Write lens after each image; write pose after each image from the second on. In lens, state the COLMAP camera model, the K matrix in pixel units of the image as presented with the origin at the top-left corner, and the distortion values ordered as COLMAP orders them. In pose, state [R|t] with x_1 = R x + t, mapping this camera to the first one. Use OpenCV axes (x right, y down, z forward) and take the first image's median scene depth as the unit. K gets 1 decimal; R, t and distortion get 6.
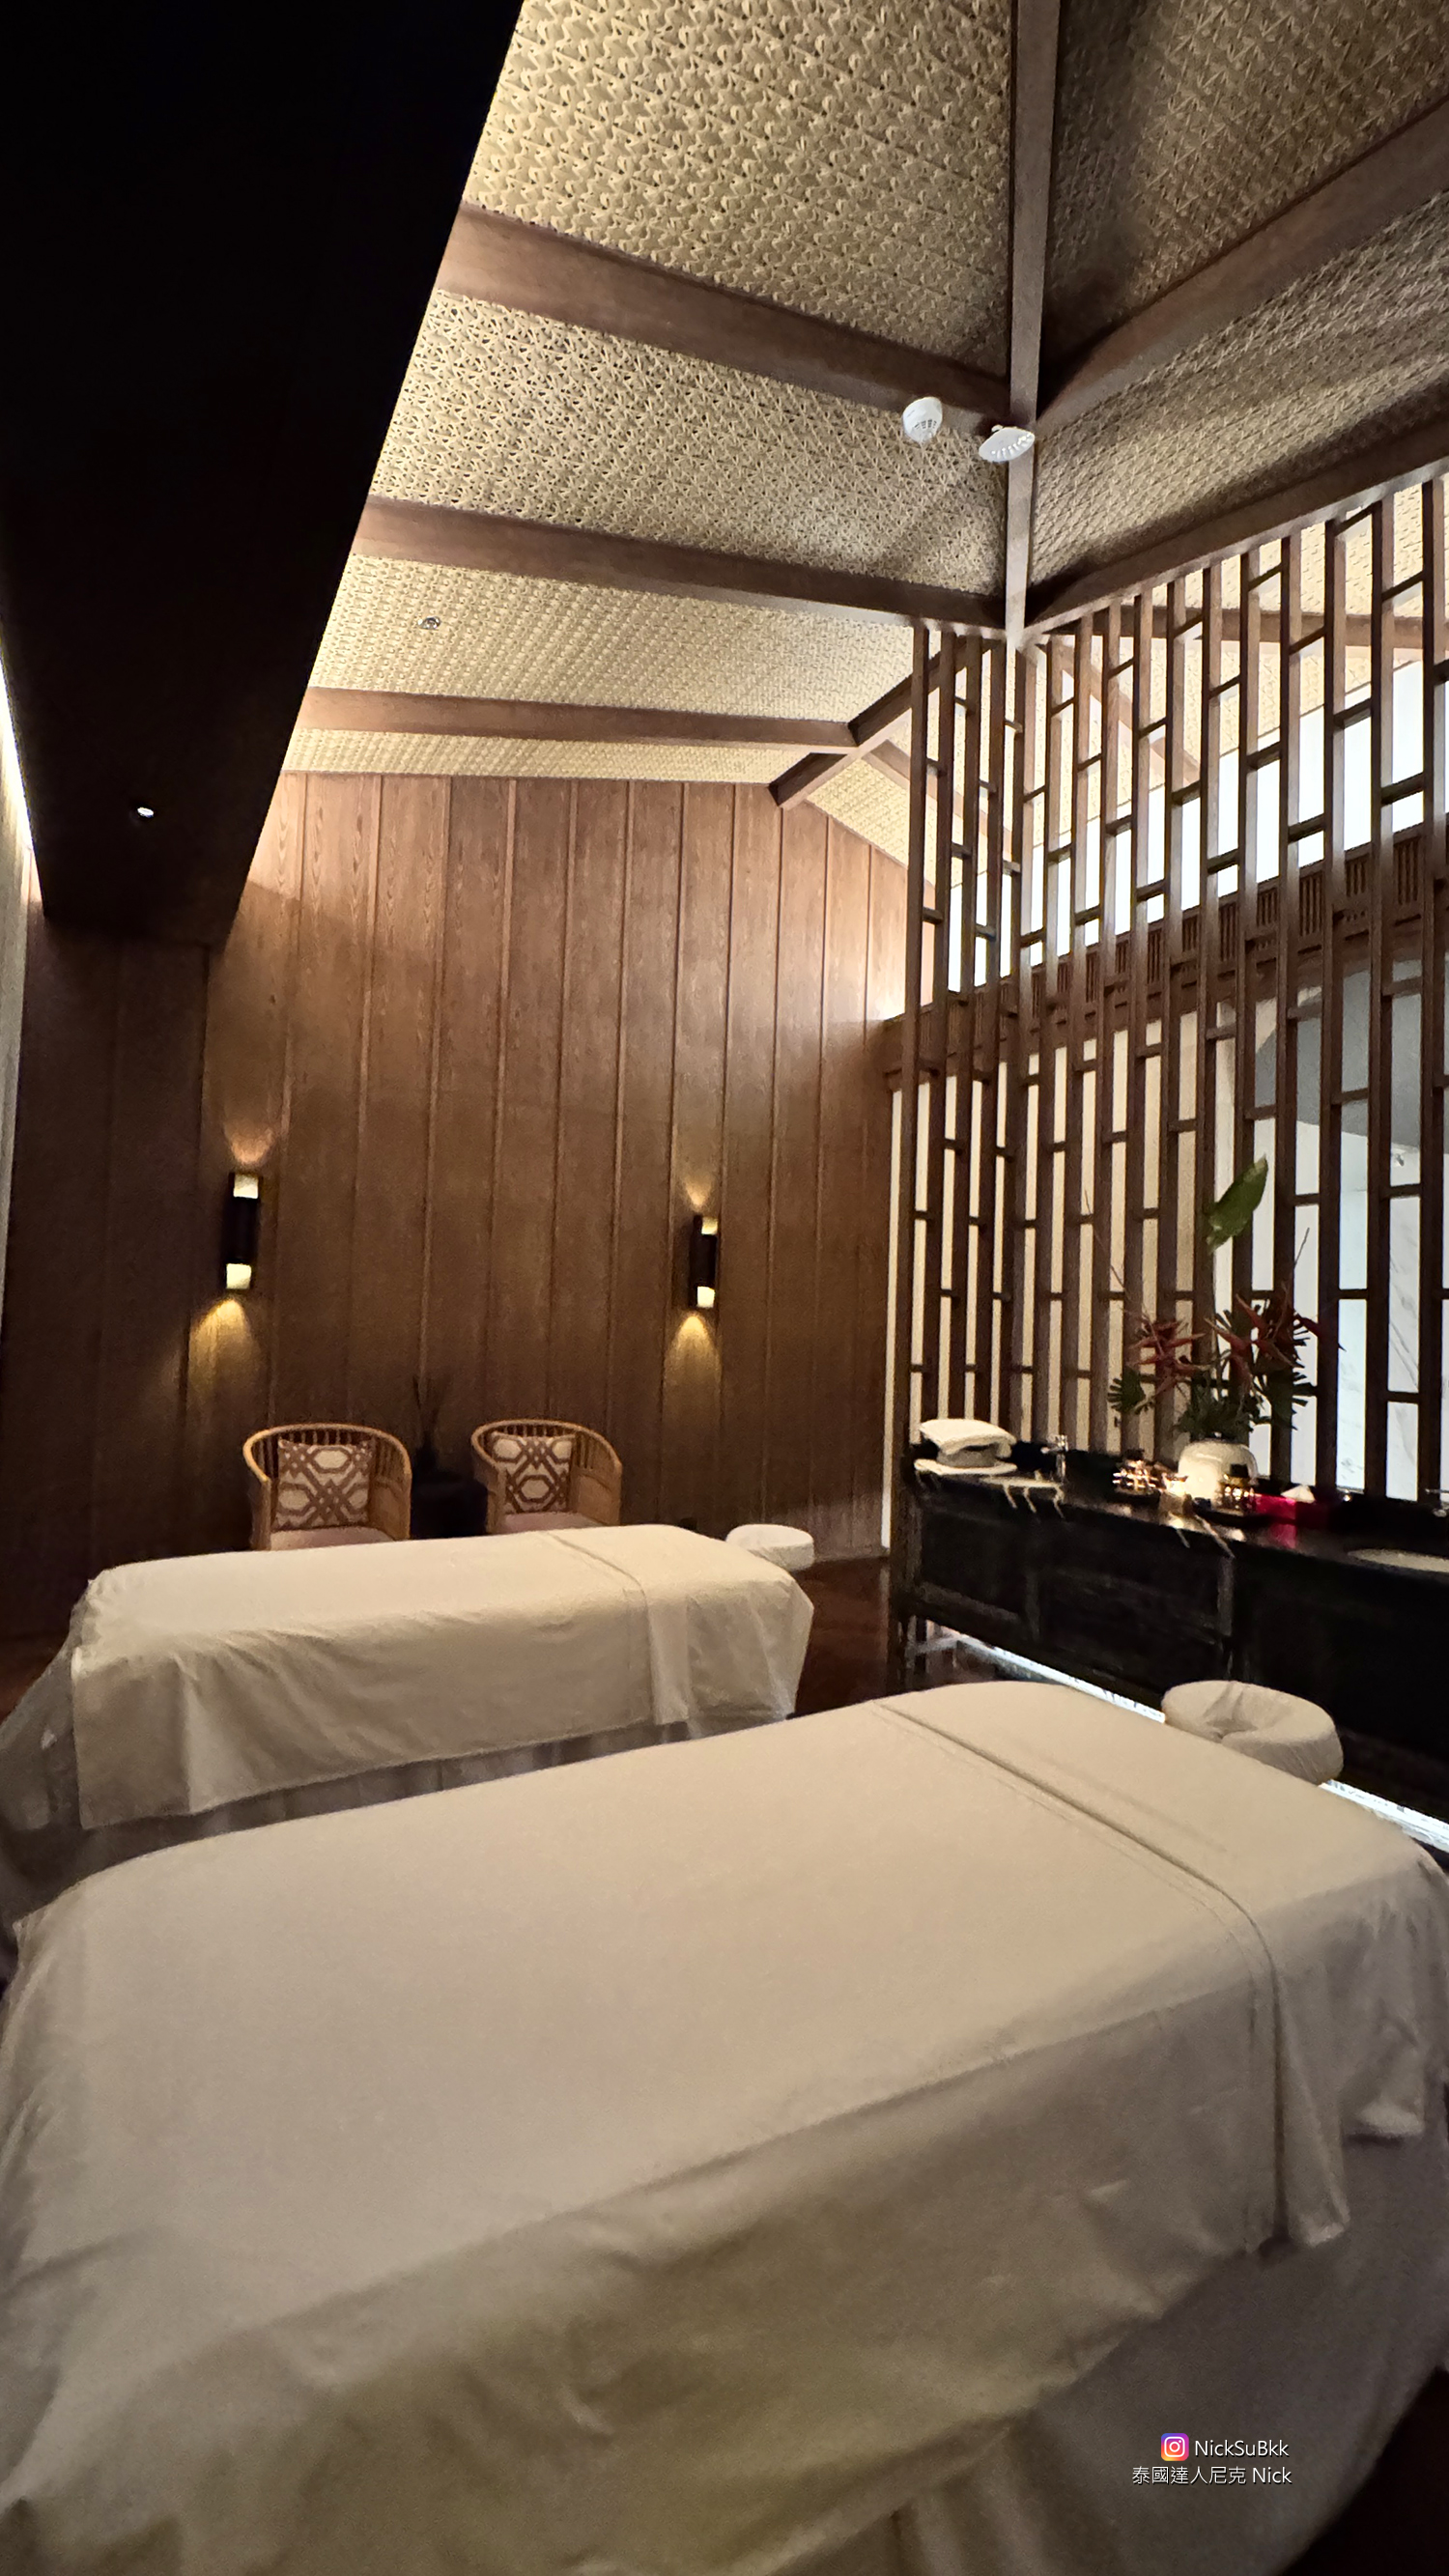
lens RADIAL K [[1022.2, 0, 724.5], [0, 1022.2, 1288.0], [0, 0, 1]] dist [-0.001319, -0.000141]
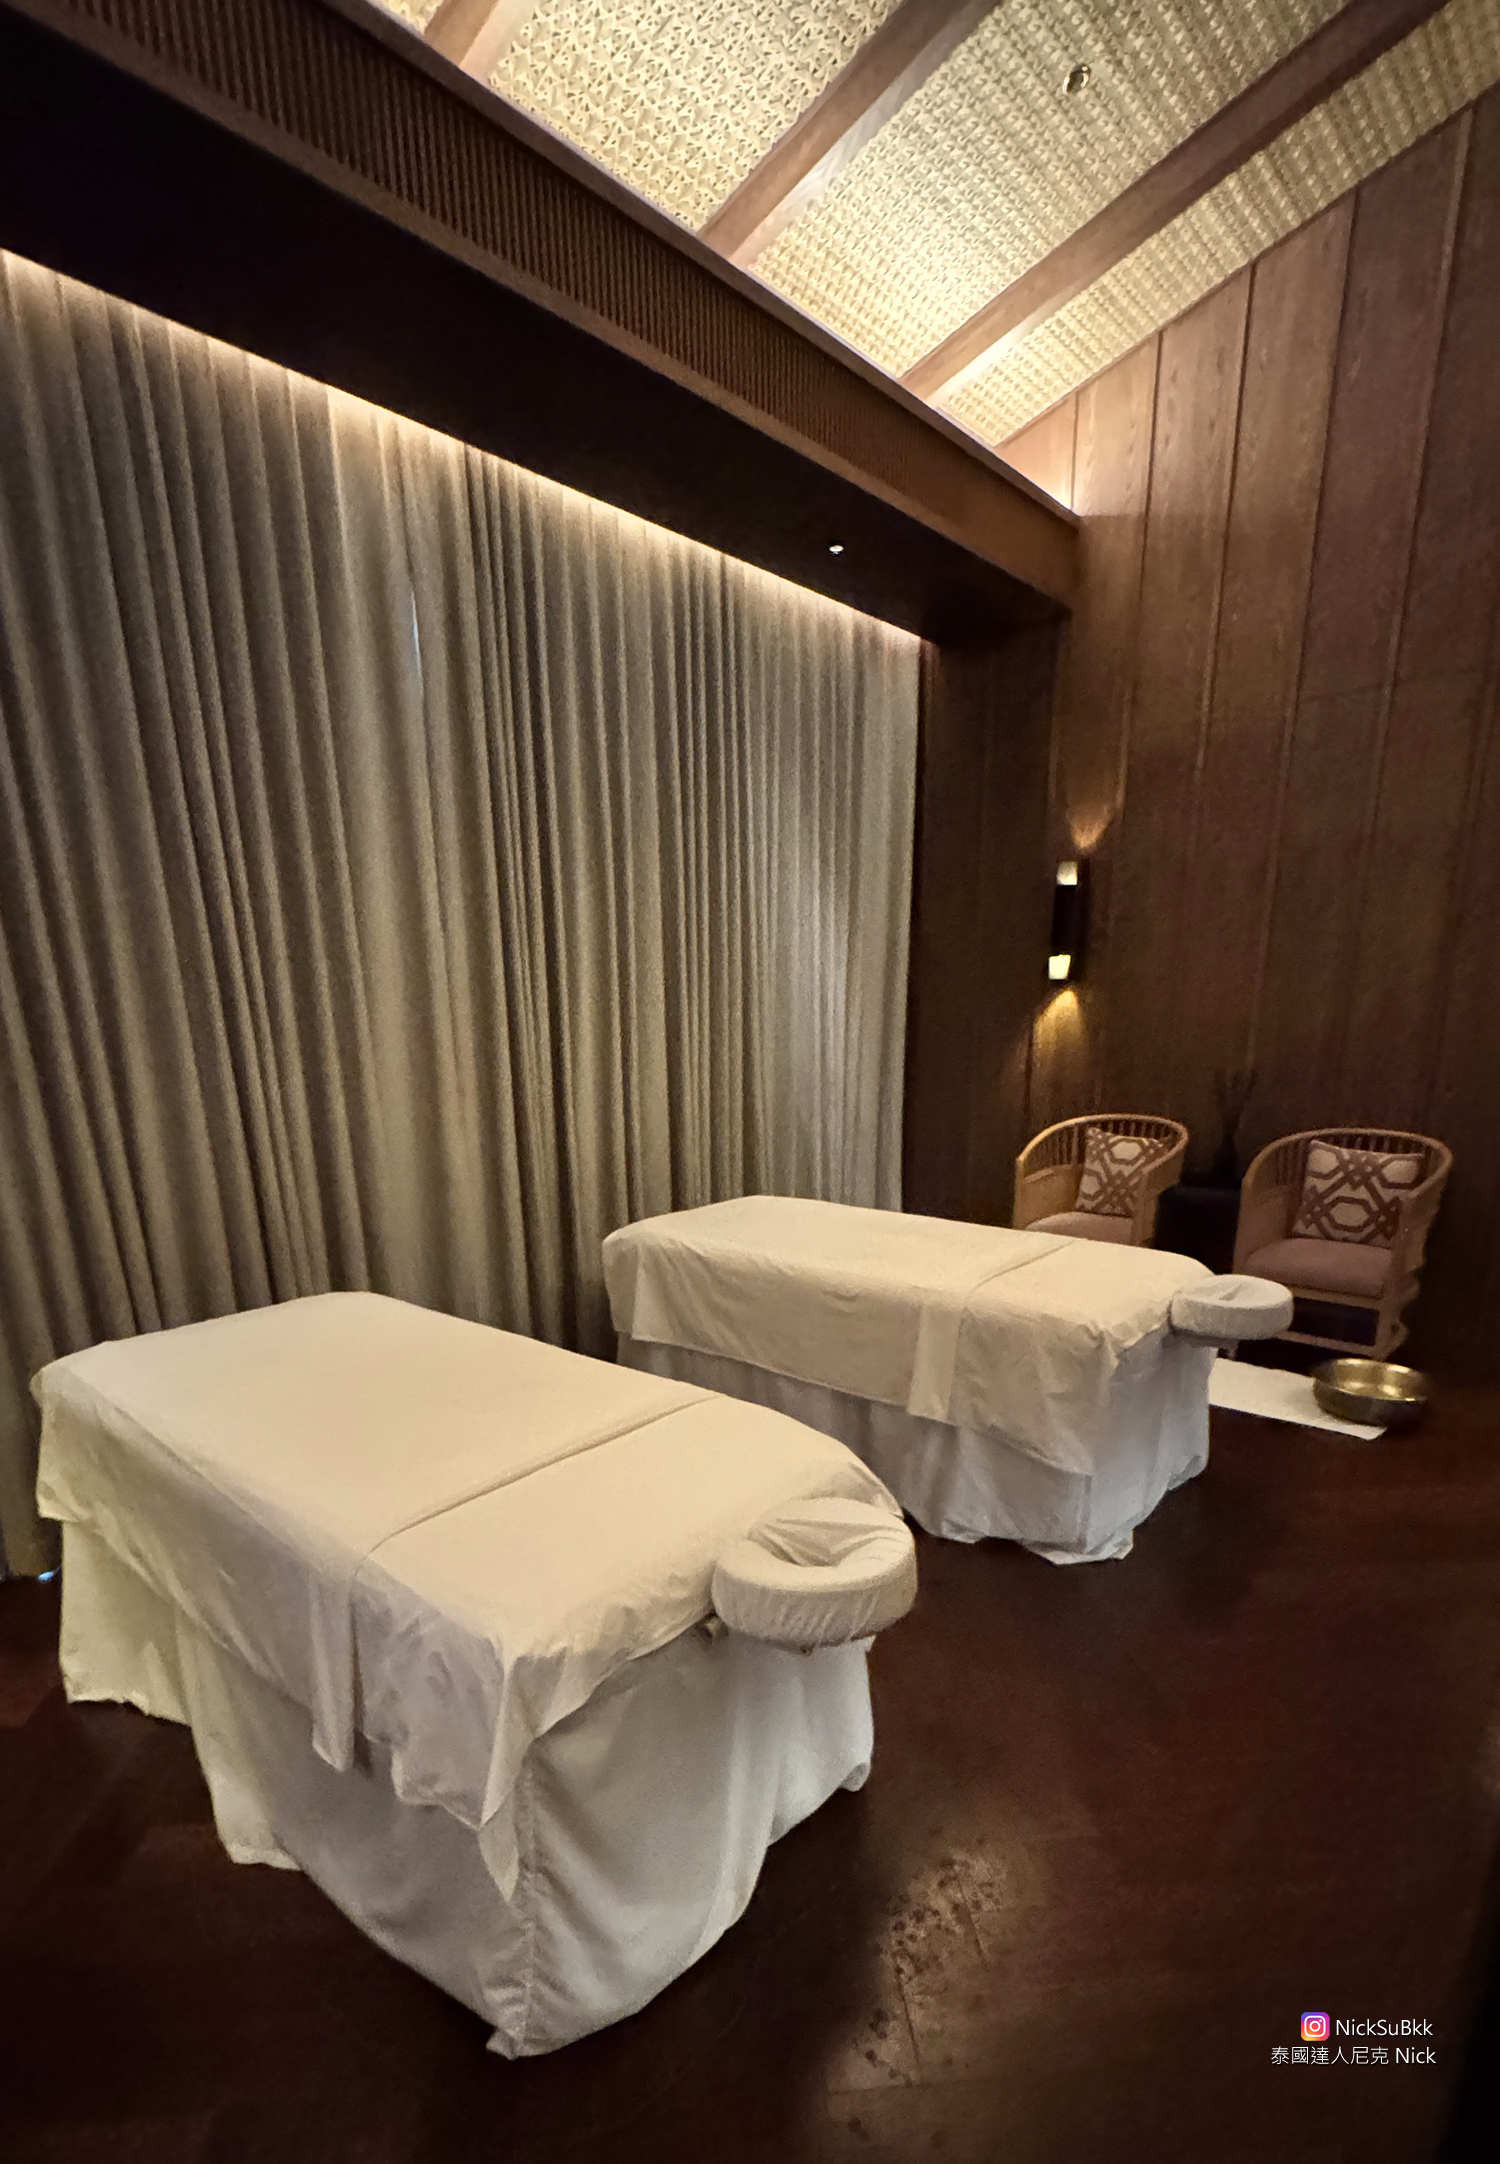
lens RADIAL K [[1044.2, 0, 755.7], [0, 1044.2, 1311.0], [0, 0, 1]] dist [-0.000838, 0.000721]
pose [[0.315959, 0.231675, -0.920052, 0.479295], [0.055667, 0.963531, 0.261741, 0.030207], [0.947138, -0.133916, 0.291540, 0.329812]]
